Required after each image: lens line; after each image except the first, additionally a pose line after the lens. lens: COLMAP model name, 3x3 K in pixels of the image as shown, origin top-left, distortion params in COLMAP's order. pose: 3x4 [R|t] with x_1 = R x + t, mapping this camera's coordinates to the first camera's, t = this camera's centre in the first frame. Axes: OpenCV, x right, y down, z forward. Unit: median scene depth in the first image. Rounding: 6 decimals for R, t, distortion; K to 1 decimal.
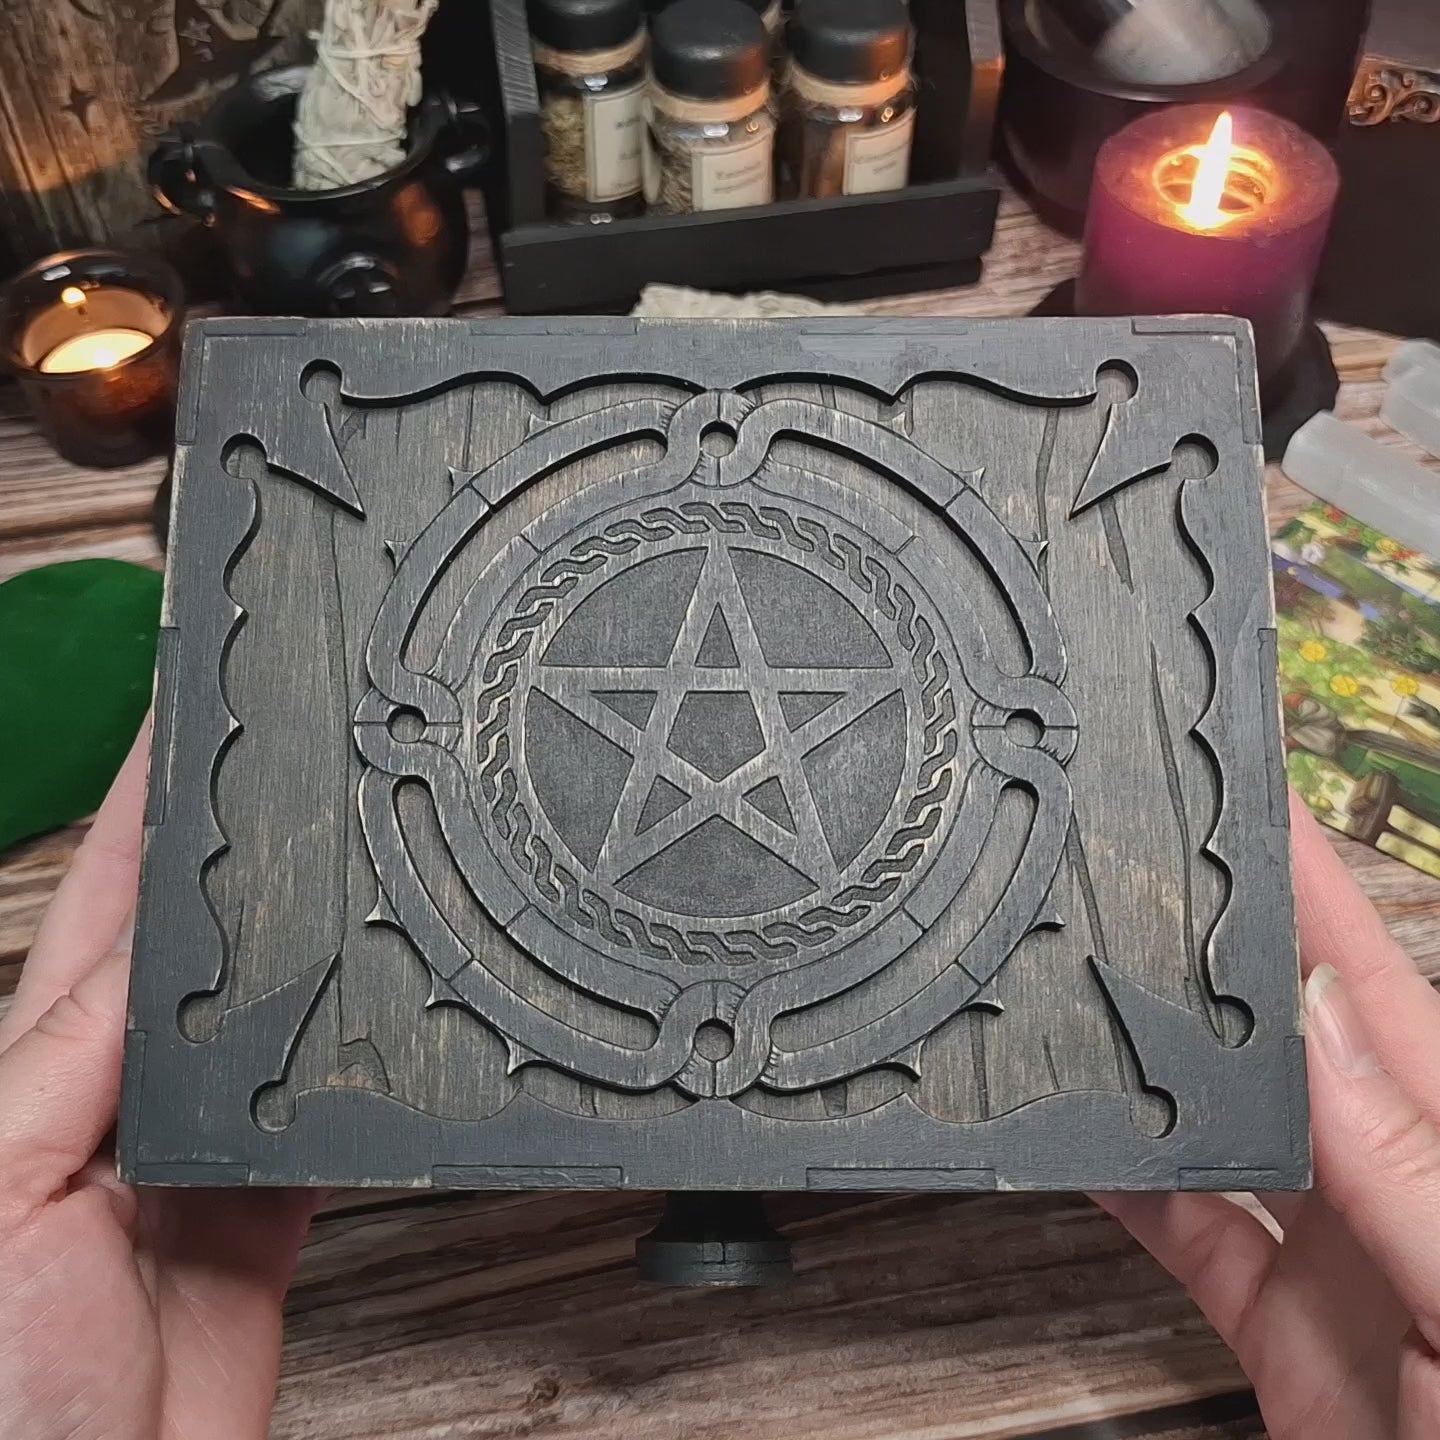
lens RADIAL K [[1652.1, 0, 722.5], [0, 1652.1, 726.8], [0, 0, 1]] dist [-0.016860, -0.022323]
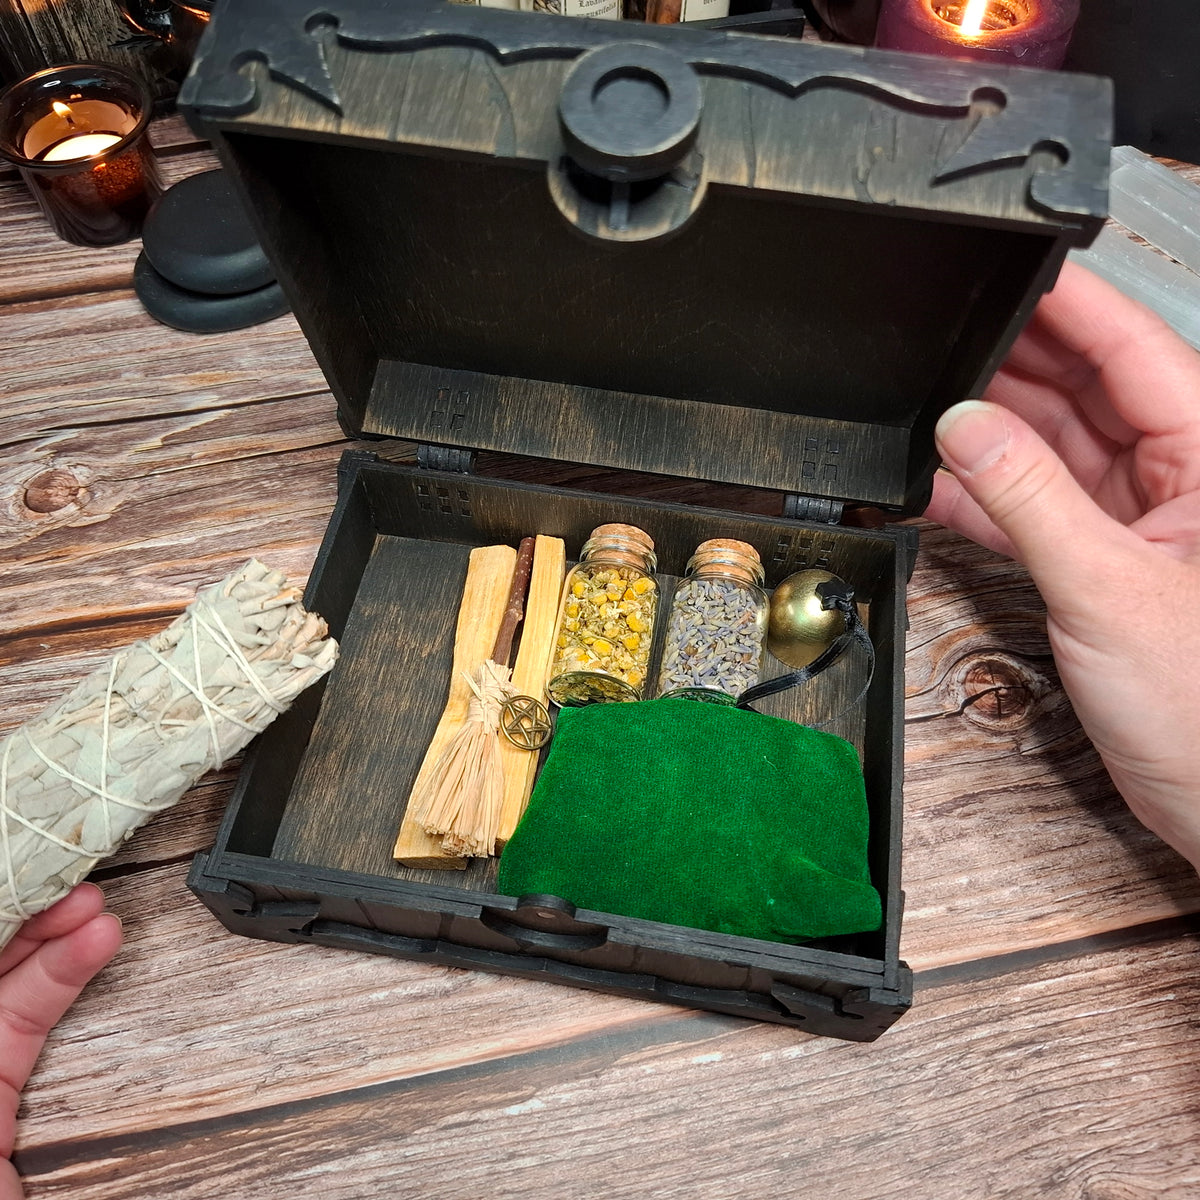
lens RADIAL K [[1095.7, 0, 600.0], [0, 1095.7, 600.0], [0, 0, 1]] dist [0.093603, -0.166294]
pose [[0.999624, -0.008847, 0.025944, -0.013772], [0.005748, 0.993093, 0.117189, 0.015457], [-0.026802, -0.116996, 0.992771, 0.118352]]
